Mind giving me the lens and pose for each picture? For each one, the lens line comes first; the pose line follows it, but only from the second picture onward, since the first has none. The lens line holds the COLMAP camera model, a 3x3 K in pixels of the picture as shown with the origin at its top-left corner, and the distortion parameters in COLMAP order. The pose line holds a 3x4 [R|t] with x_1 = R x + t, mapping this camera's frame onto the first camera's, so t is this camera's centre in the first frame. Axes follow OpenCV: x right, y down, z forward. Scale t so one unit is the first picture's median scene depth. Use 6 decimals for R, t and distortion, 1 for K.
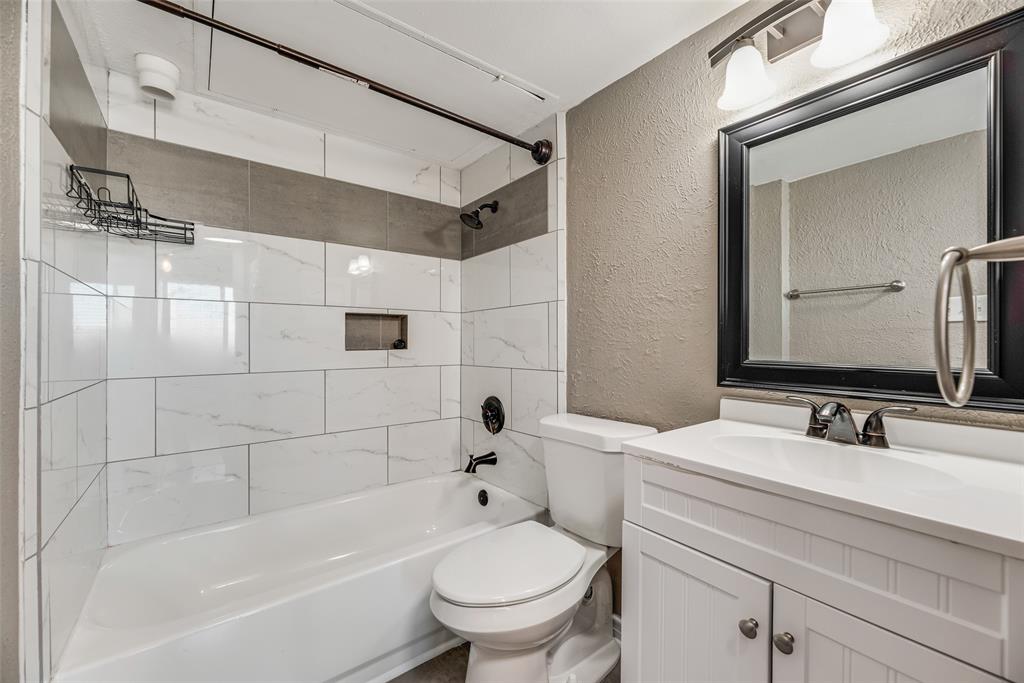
lens RADIAL K [[418.1, 0, 513.6], [0, 418.1, 331.5], [0, 0, 1]] dist [-0.000891, 0.000117]
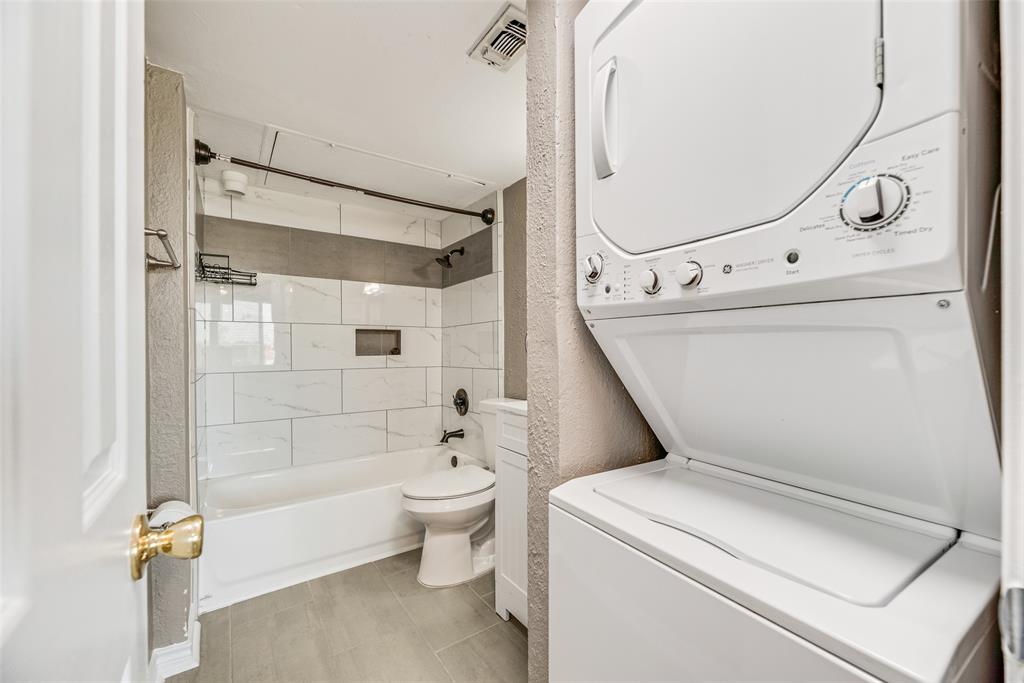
lens RADIAL K [[414.3, 0, 512.0], [0, 414.3, 341.5], [0, 0, 1]] dist [0.000235, 0.000258]
pose [[0.998664, -0.004692, -0.051470, 0.195768], [0.004994, 0.999971, 0.005743, -0.008111], [0.051441, -0.005992, 0.998658, -0.370211]]
